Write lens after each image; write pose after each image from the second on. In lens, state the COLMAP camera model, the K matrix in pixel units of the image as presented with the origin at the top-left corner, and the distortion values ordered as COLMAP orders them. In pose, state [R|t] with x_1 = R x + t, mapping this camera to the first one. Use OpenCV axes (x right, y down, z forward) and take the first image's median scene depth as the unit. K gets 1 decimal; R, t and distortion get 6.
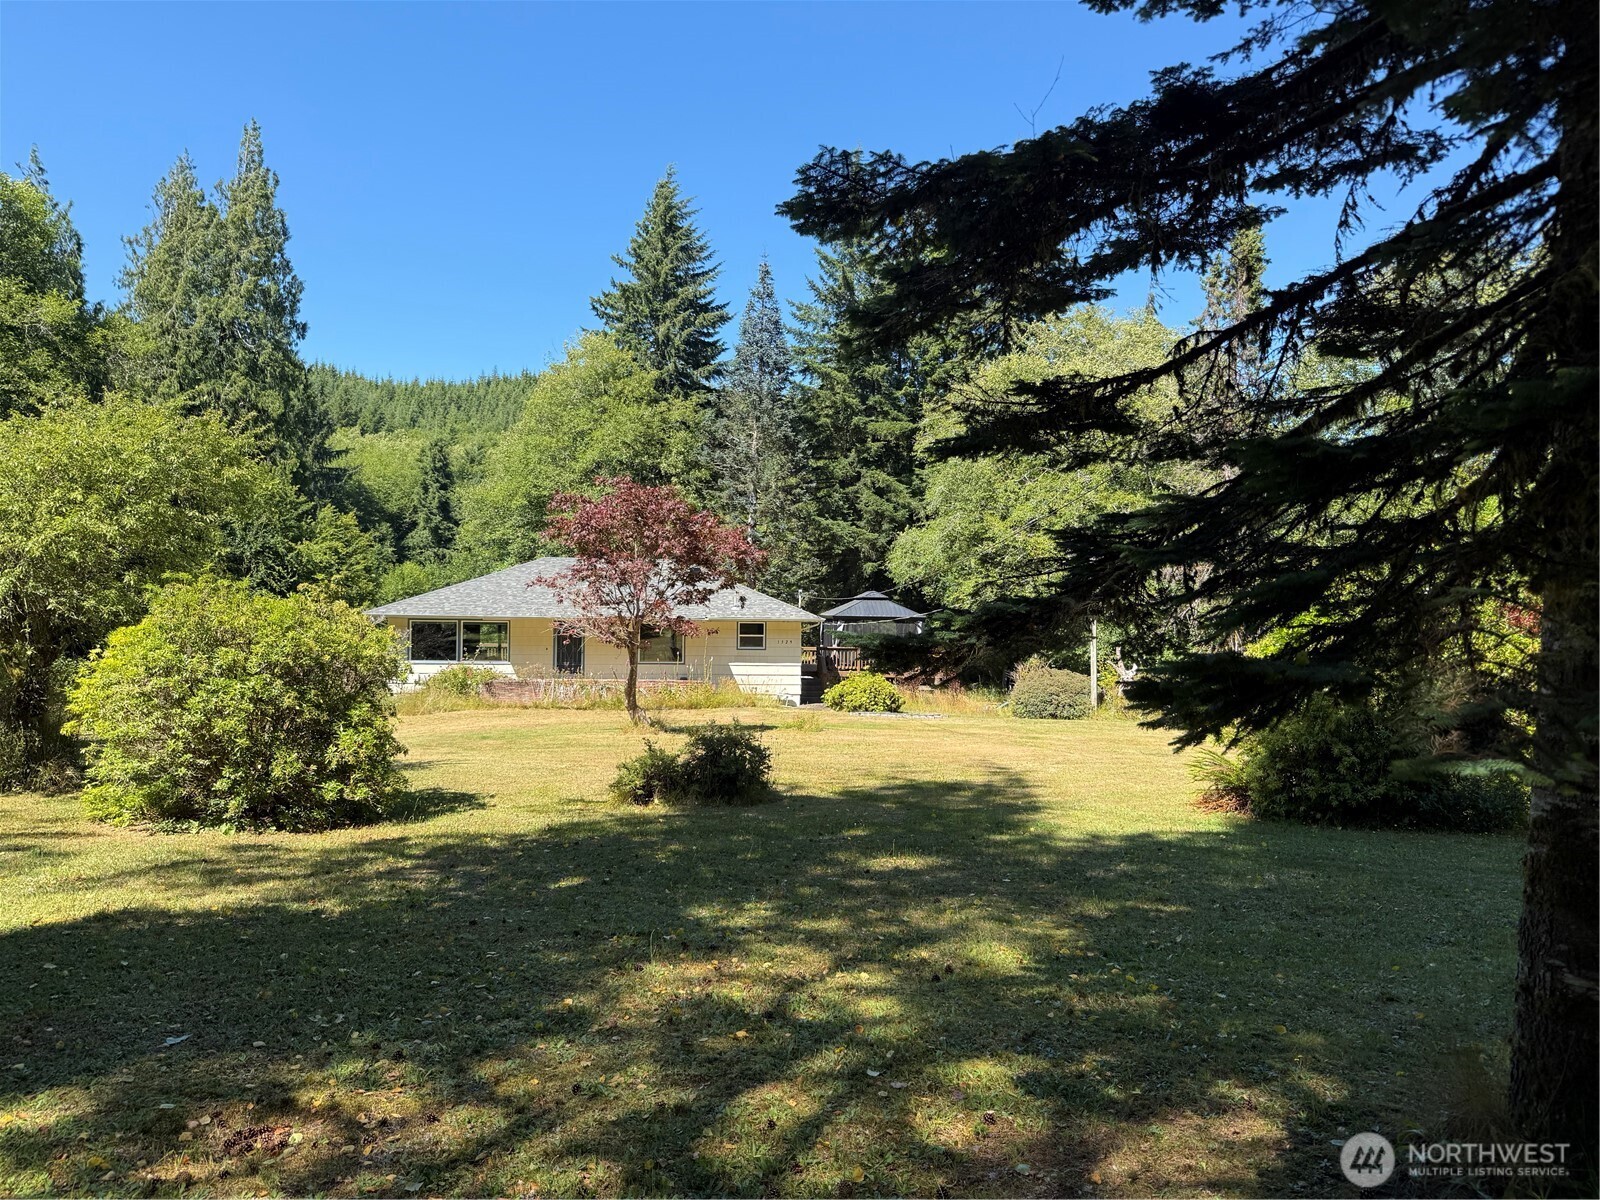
lens RADIAL K [[1122.7, 0, 799.9], [0, 1122.7, 604.5], [0, 0, 1]] dist [0.000573, -0.001400]
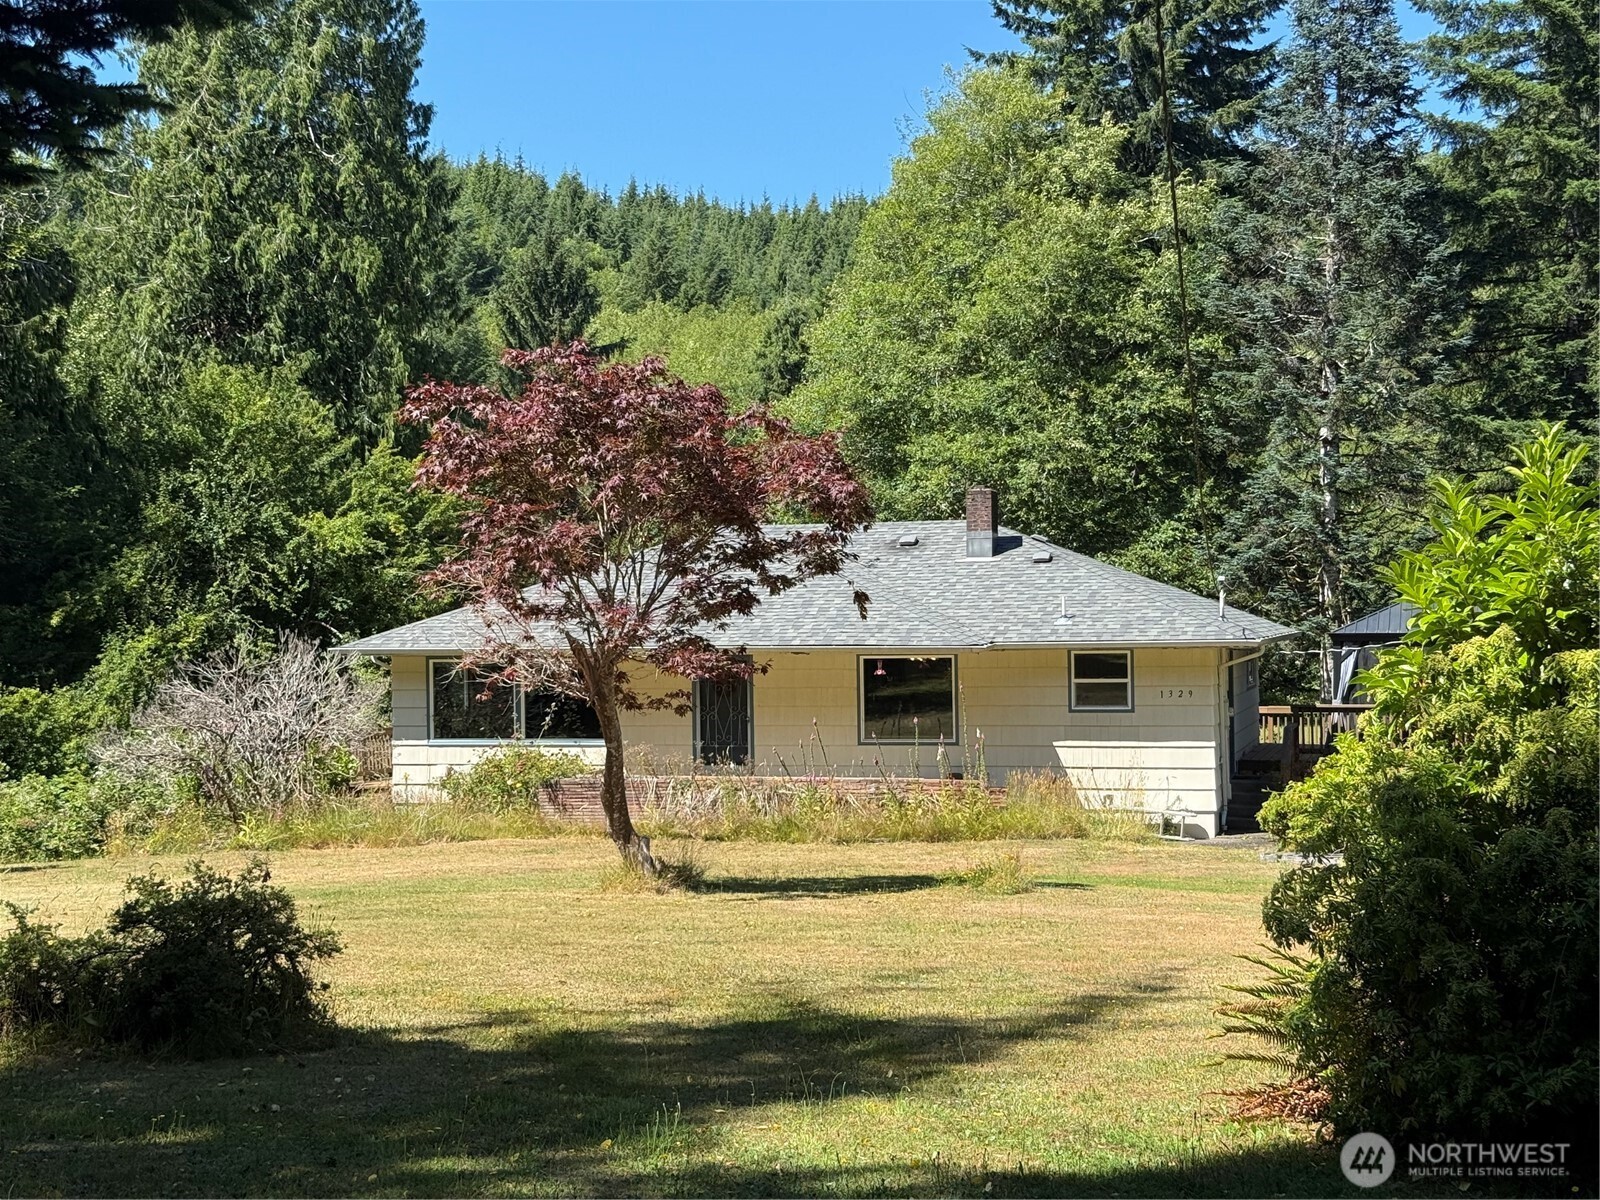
lens RADIAL K [[2282.1, 0, 800.0], [0, 2282.1, 599.7], [0, 0, 1]] dist [0.058445, 0.000000]
pose [[0.923824, -0.027587, -0.381823, 0.114226], [0.022356, 0.999586, -0.018130, 0.005496], [0.382165, 0.008213, 0.924057, 0.063743]]
